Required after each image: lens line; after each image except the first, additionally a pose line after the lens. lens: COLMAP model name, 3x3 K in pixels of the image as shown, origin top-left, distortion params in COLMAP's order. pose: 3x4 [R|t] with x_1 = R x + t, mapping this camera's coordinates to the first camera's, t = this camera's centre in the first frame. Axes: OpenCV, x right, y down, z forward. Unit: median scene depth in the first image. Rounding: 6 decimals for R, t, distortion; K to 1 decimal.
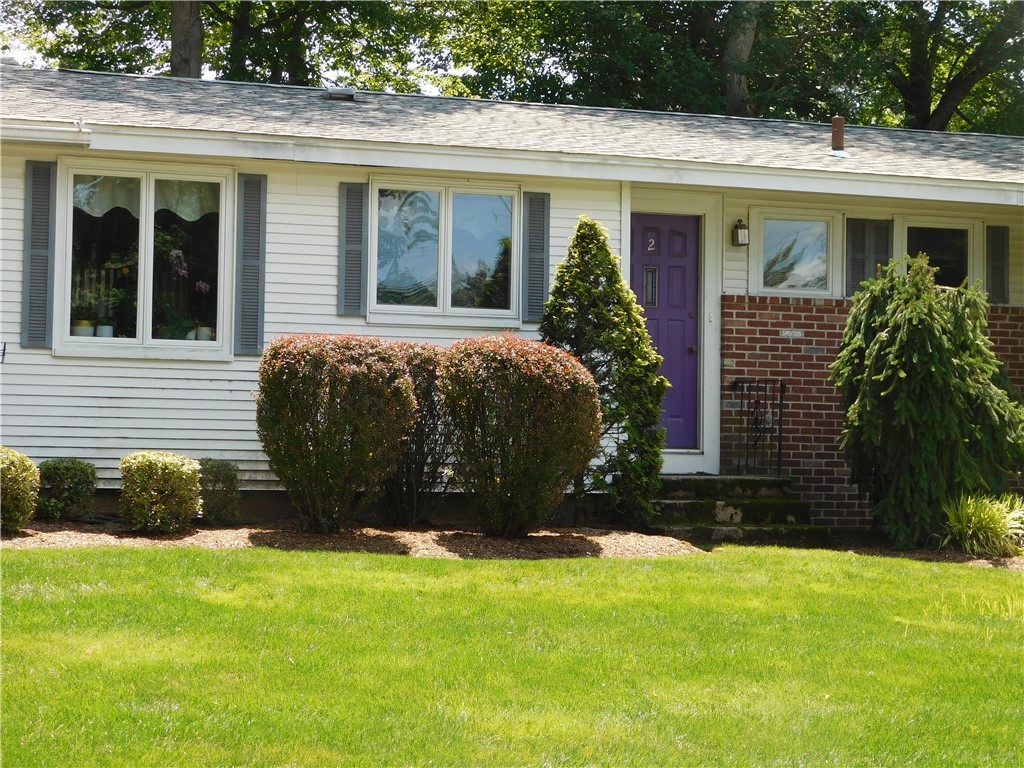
lens RADIAL K [[2234.1, 0, 512.0], [0, 2234.1, 384.0], [0, 0, 1]] dist [-0.007952, -0.146625]
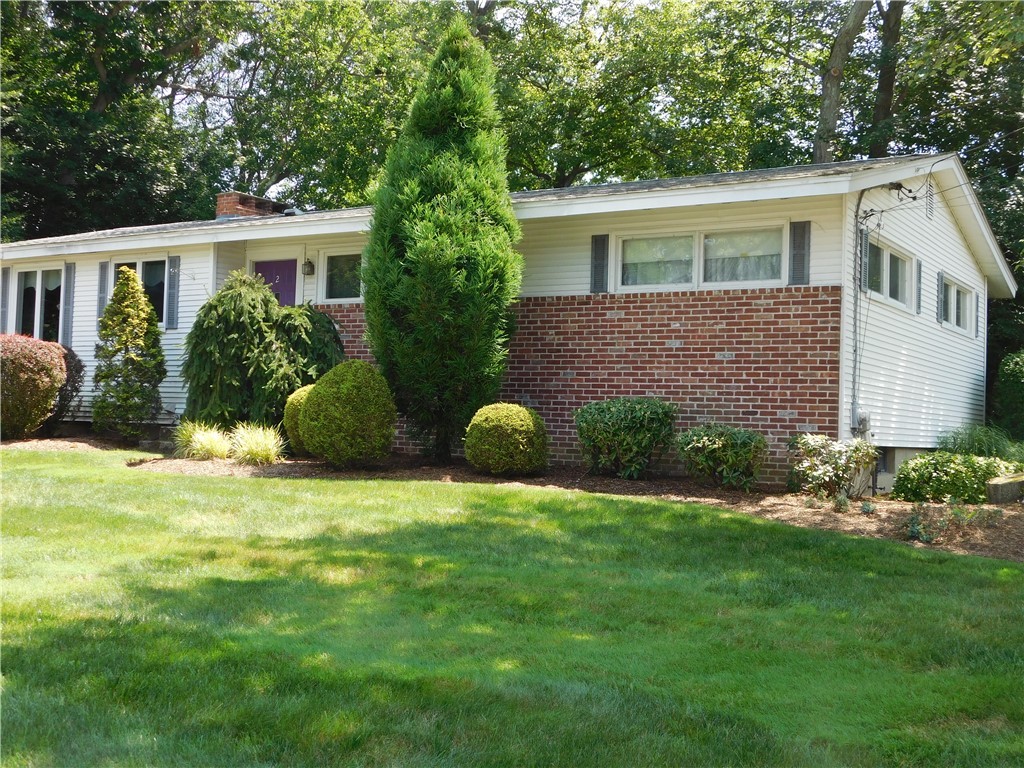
lens RADIAL K [[1201.3, 0, 512.0], [0, 1201.3, 384.0], [0, 0, 1]] dist [-0.015736, 0.000710]
pose [[0.628495, -0.026718, -0.777355, 0.964327], [0.005183, 0.999532, -0.030164, 0.049002], [0.777797, 0.014929, 0.628339, 0.631912]]
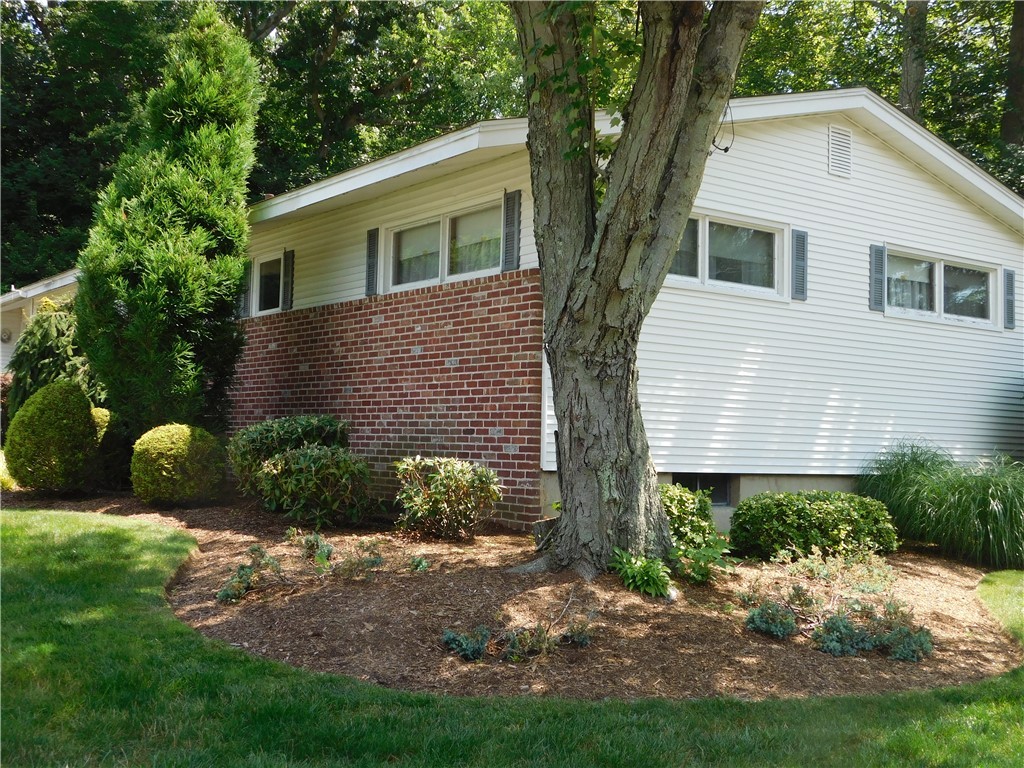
lens RADIAL K [[1201.3, 0, 512.0], [0, 1201.3, 384.0], [0, 0, 1]] dist [-0.015736, 0.000710]
pose [[0.290491, -0.060103, -0.954988, 1.066486], [0.012891, 0.998181, -0.058900, 0.057488], [0.956791, 0.004800, 0.290737, 1.069268]]
